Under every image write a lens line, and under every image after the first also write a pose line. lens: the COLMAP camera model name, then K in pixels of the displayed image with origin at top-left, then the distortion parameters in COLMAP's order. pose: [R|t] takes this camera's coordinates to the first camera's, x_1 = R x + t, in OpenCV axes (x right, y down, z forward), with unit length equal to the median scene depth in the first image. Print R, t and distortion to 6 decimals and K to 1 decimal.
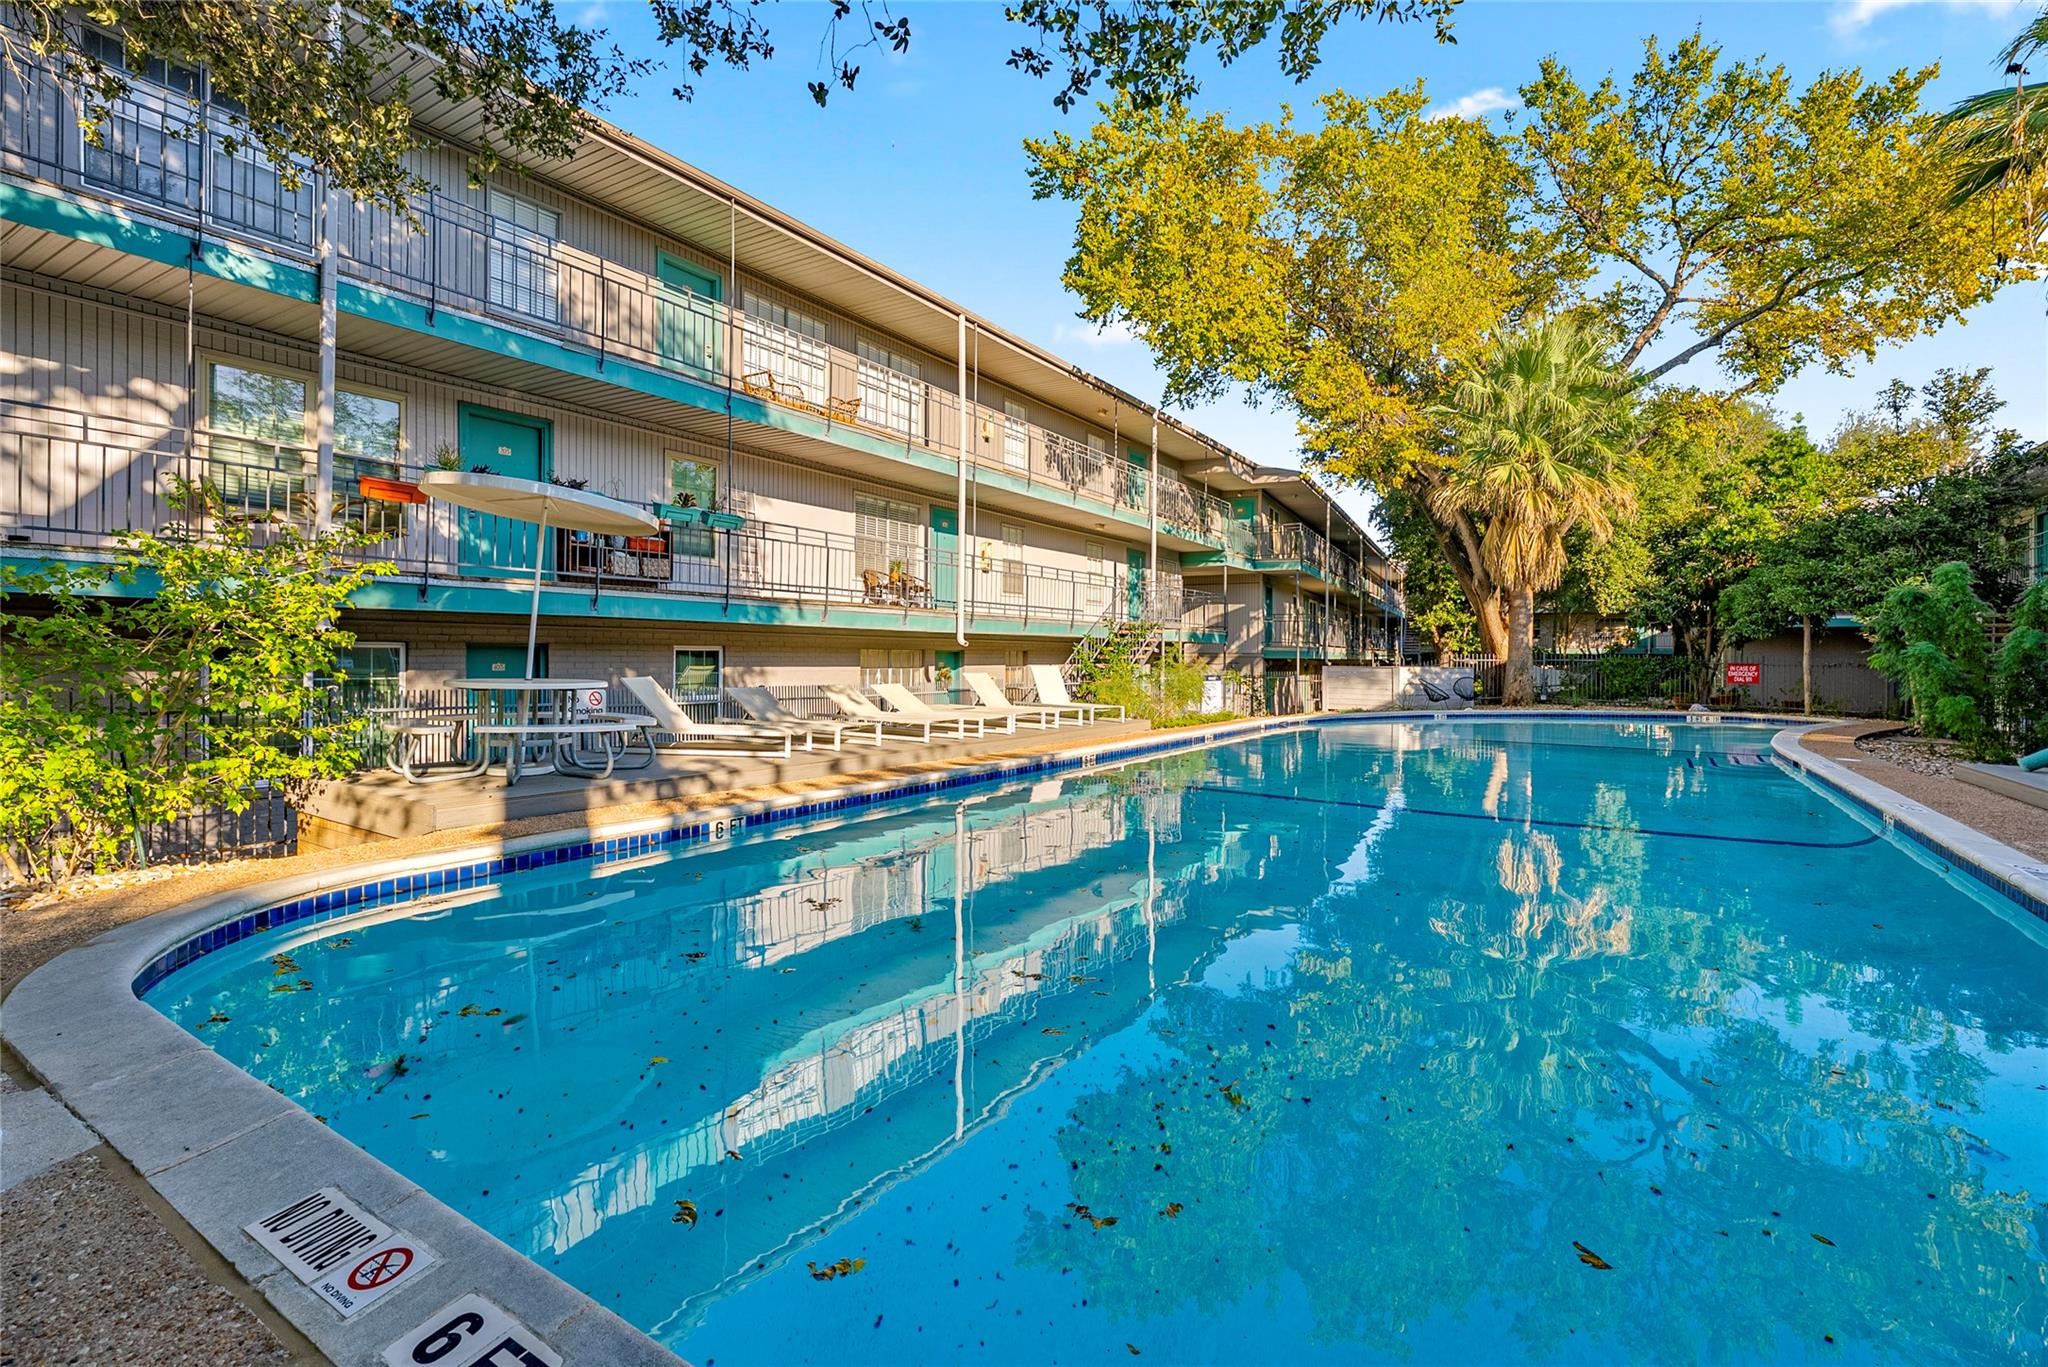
lens RADIAL K [[920.1, 0, 1021.7], [0, 920.1, 663.7], [0, 0, 1]] dist [0.003403, 0.000916]
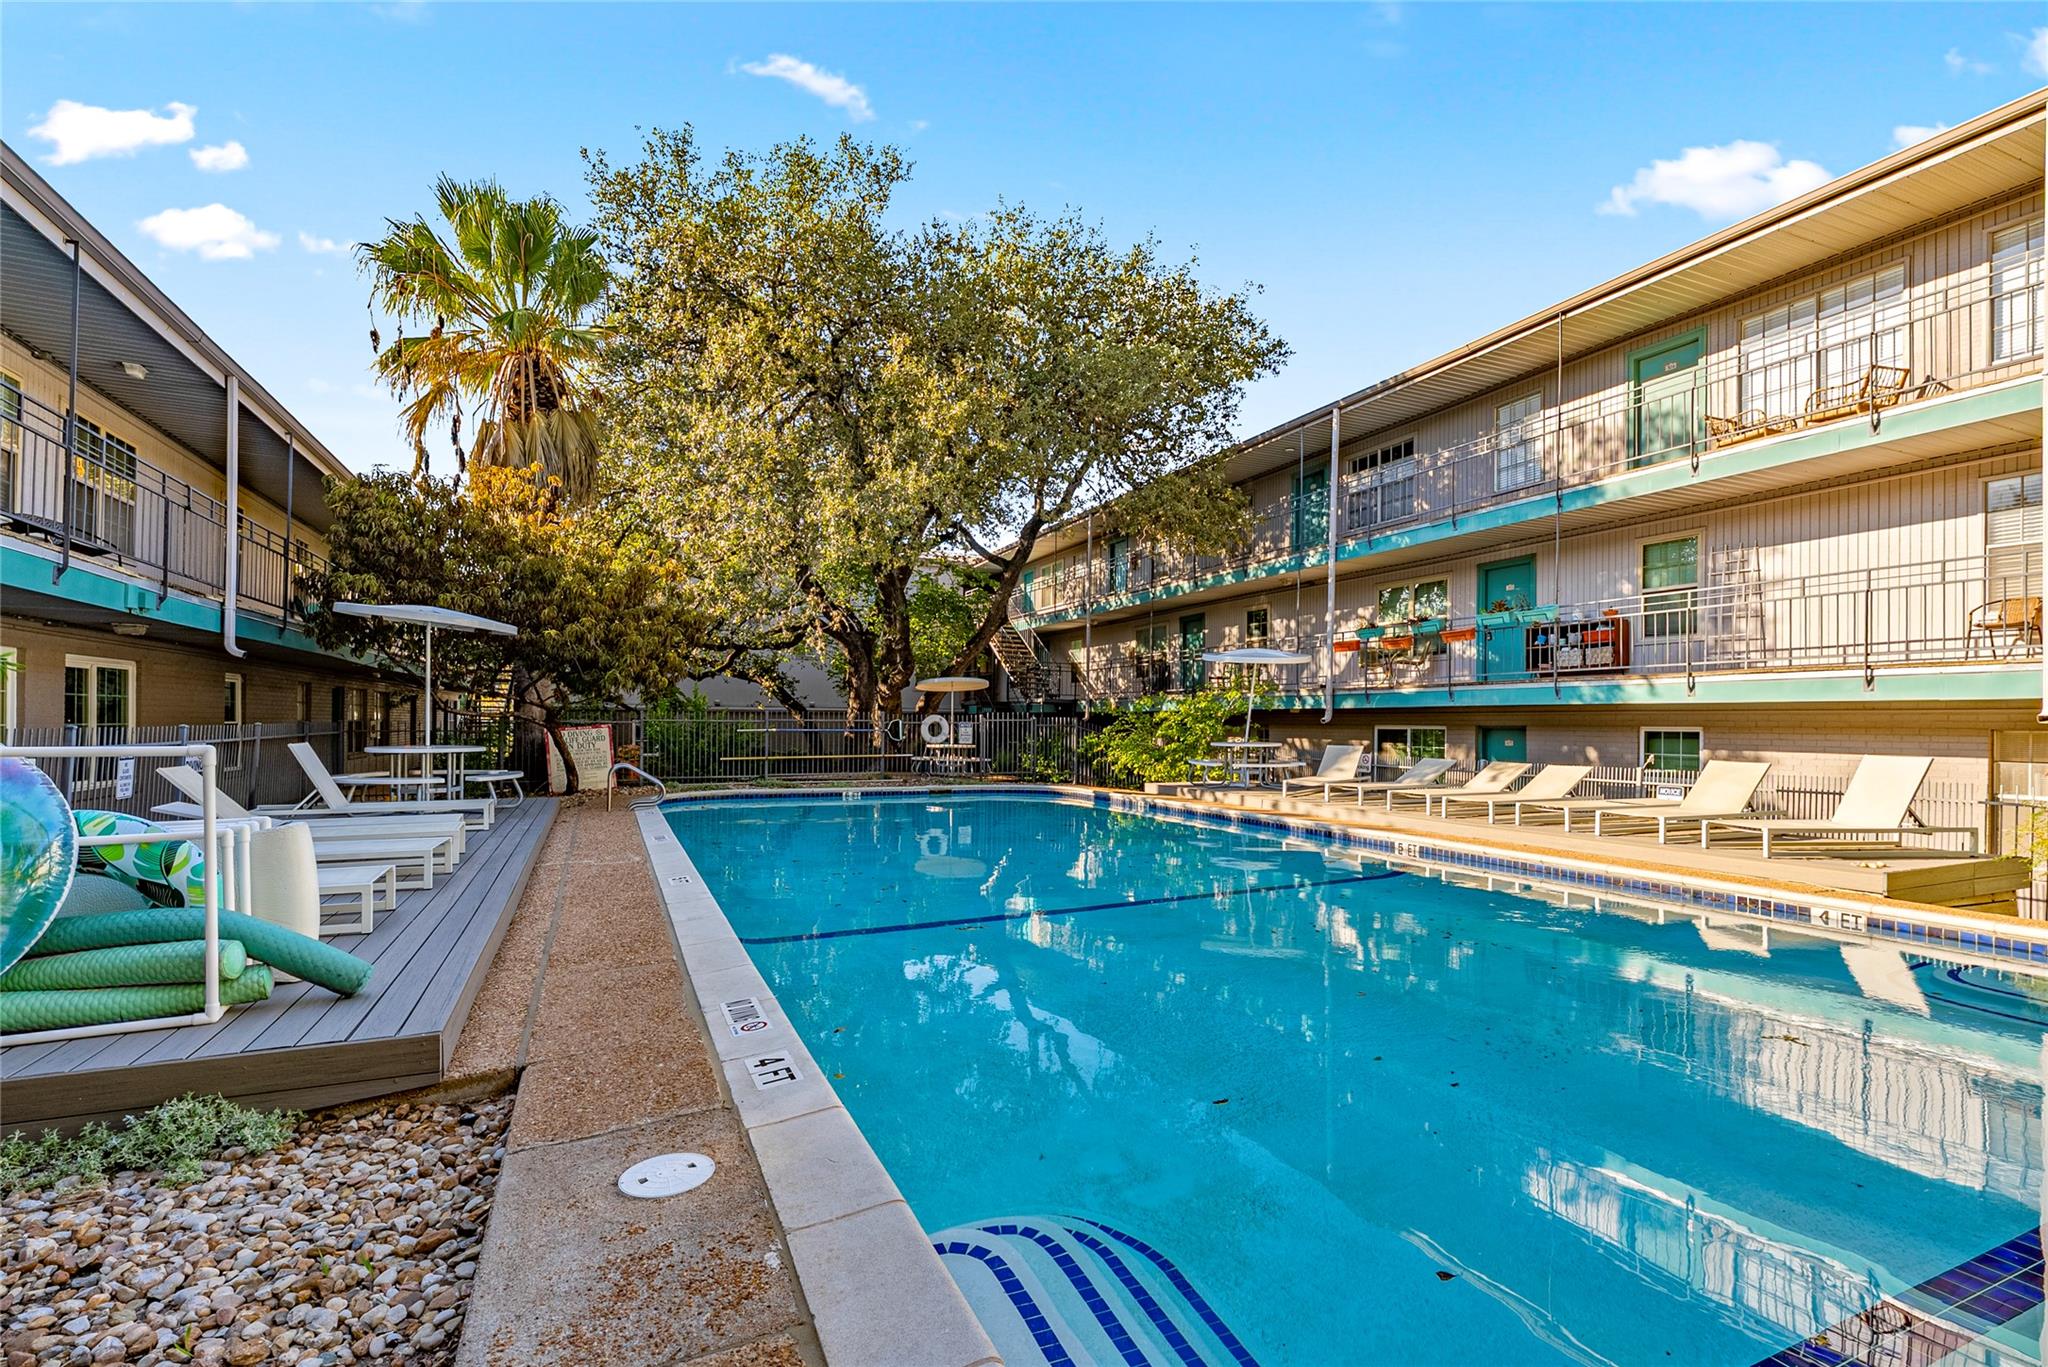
lens RADIAL K [[920.1, 0, 1005.3], [0, 920.1, 724.5], [0, 0, 1]] dist [0.003403, 0.000916]
pose [[-0.535288, -0.013574, -0.844561, 1.020906], [-0.018188, 0.999824, -0.004542, -0.005570], [0.844474, 0.012929, -0.535440, 1.120368]]
